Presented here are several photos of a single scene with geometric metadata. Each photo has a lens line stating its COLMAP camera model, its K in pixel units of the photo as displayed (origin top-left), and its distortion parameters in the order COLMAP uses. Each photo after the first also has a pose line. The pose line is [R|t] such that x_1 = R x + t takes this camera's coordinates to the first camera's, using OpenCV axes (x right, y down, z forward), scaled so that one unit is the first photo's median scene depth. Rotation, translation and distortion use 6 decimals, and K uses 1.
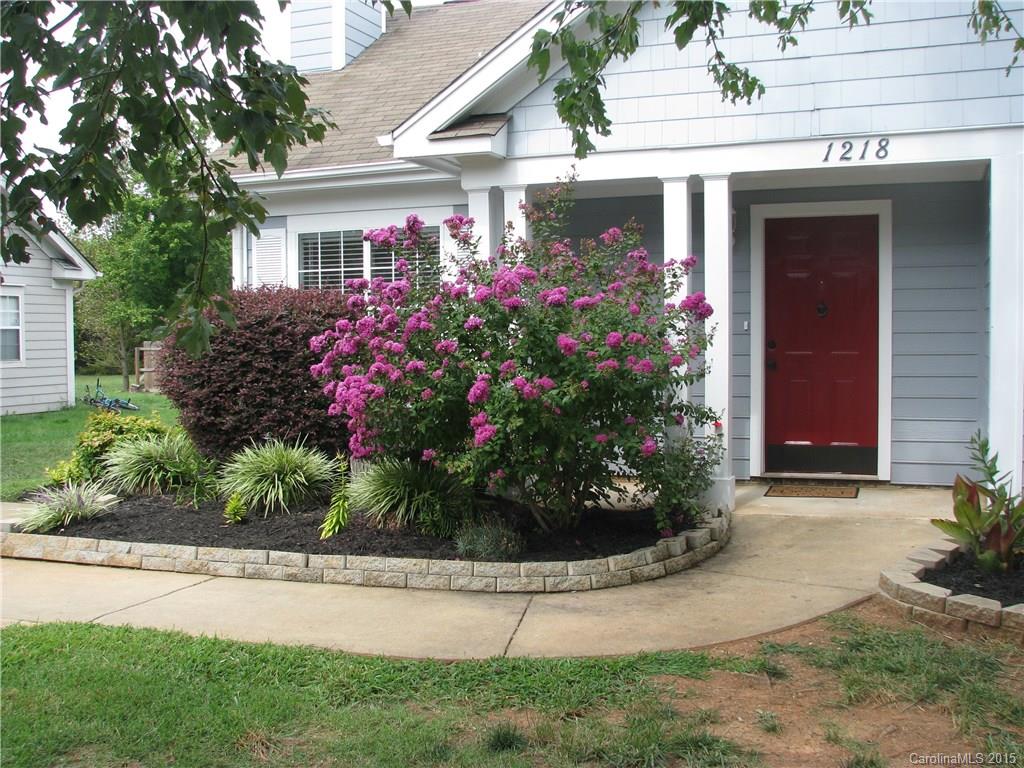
lens RADIAL K [[1135.2, 0, 515.1], [0, 1135.2, 384.5], [0, 0, 1]] dist [-0.106072, 0.000000]
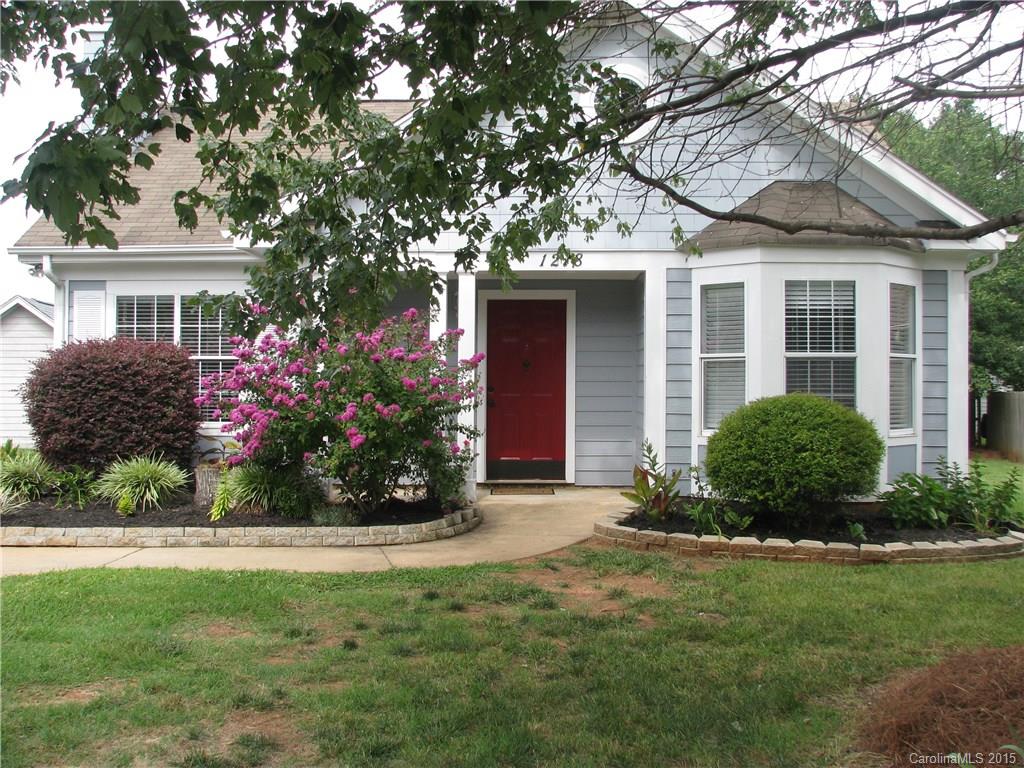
lens RADIAL K [[1135.2, 0, 510.8], [0, 1135.2, 385.5], [0, 0, 1]] dist [-0.106072, 0.000000]
pose [[0.945117, 0.012352, 0.326498, -0.274236], [0.002330, 0.999005, -0.044538, 0.030886], [-0.326723, 0.042854, 0.944148, -0.445941]]
